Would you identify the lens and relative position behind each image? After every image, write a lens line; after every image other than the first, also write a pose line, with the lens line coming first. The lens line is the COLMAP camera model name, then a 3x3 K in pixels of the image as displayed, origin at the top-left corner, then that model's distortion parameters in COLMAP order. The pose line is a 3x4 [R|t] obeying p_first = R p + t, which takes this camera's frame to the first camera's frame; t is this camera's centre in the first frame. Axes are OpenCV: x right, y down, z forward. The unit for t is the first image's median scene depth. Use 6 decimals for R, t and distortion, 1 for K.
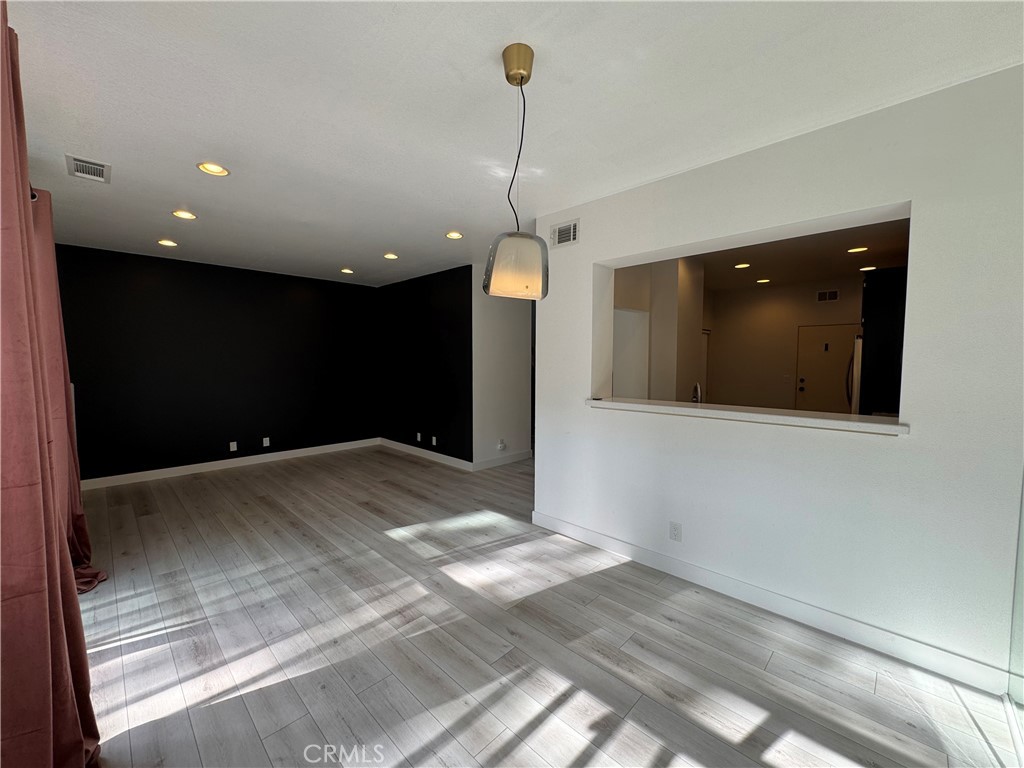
lens RADIAL K [[409.5, 0, 513.7], [0, 409.5, 383.3], [0, 0, 1]] dist [-0.003527, 0.001349]
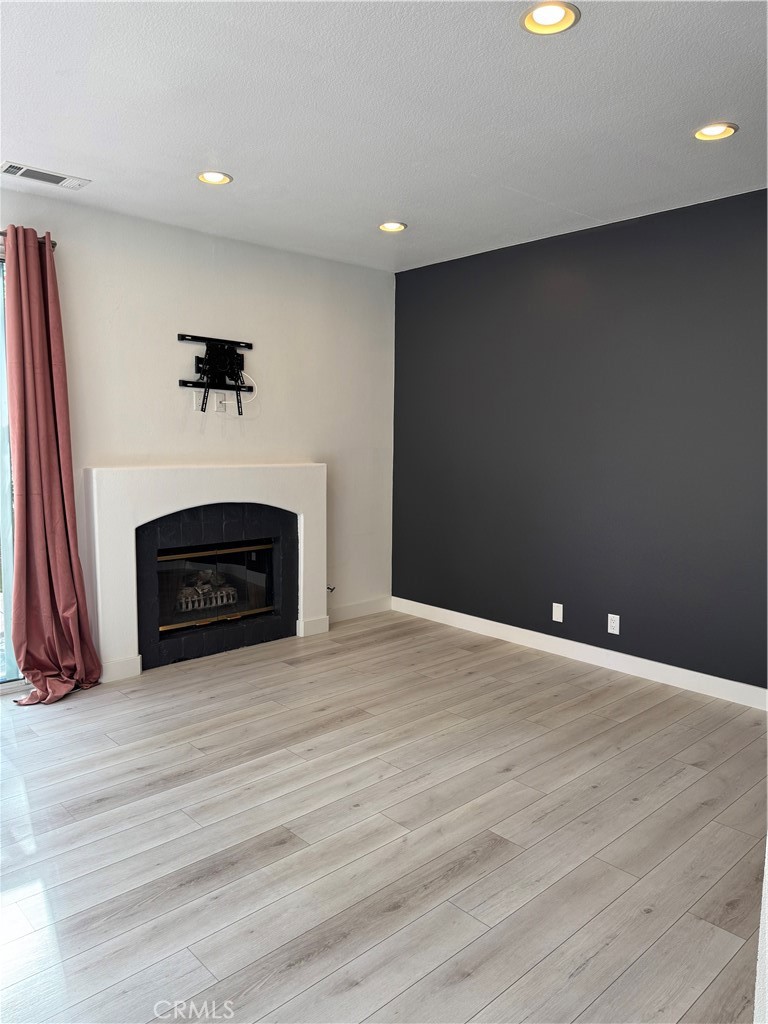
lens RADIAL K [[721.6, 0, 381.0], [0, 721.6, 518.6], [0, 0, 1]] dist [0.036565, -0.037359]
pose [[-0.052824, 0.113945, -0.992082, 0.304322], [-0.065916, 0.990904, 0.117319, -0.079478], [0.996426, 0.071591, -0.044833, 1.526059]]
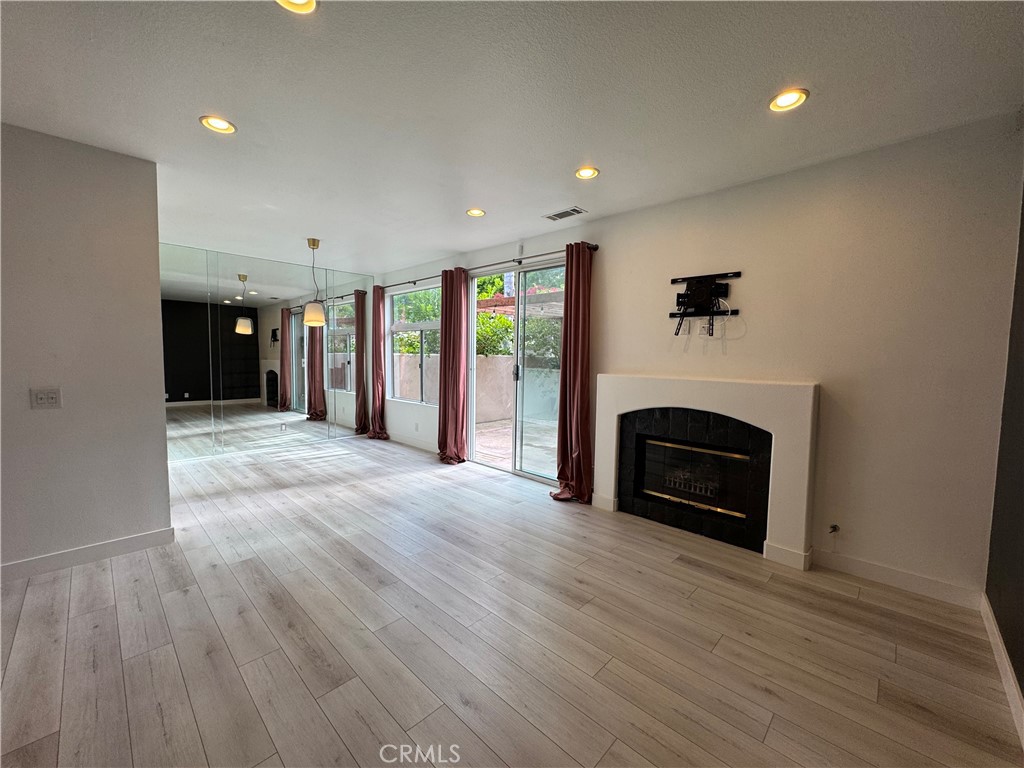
lens RADIAL K [[409.5, 0, 513.1], [0, 409.5, 382.1], [0, 0, 1]] dist [-0.003527, 0.001349]
pose [[-0.999890, -0.014203, -0.004223, -0.761853], [-0.014612, 0.992447, 0.121804, -0.102223], [0.002462, 0.121853, -0.992545, 2.179432]]
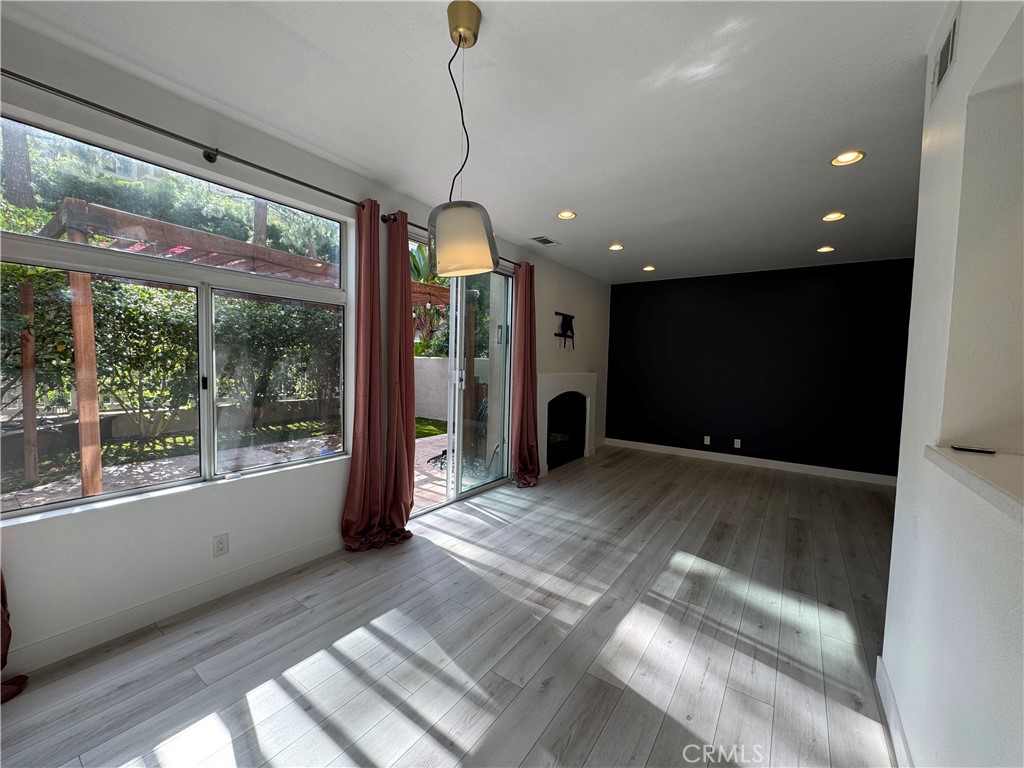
lens RADIAL K [[409.5, 0, 512.7], [0, 409.5, 383.4], [0, 0, 1]] dist [-0.003527, 0.001349]
pose [[0.160170, 0.057359, -0.985422, 0.549409], [-0.080101, 0.995773, 0.044942, -0.006613], [0.983834, 0.071735, 0.164087, 0.559417]]
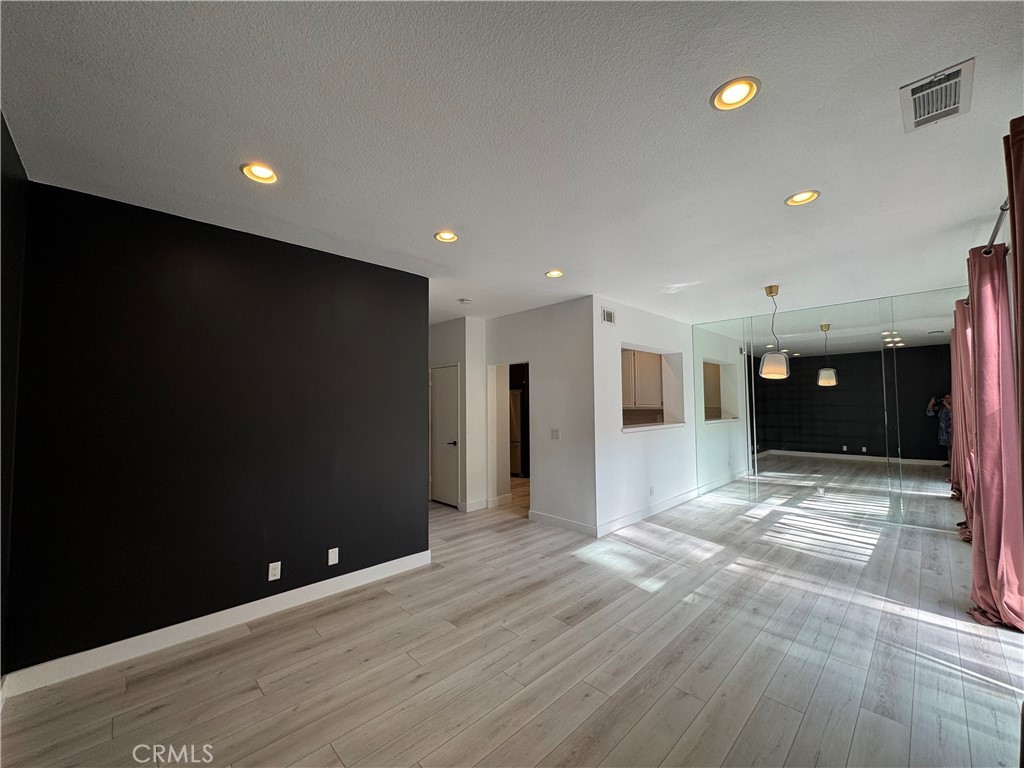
lens RADIAL K [[409.5, 0, 513.3], [0, 409.5, 384.7], [0, 0, 1]] dist [-0.003527, 0.001349]
pose [[0.025537, 0.043273, 0.998737, -1.463473], [0.066348, 0.996786, -0.044885, -0.088974], [-0.997470, 0.067410, 0.022583, 1.465797]]
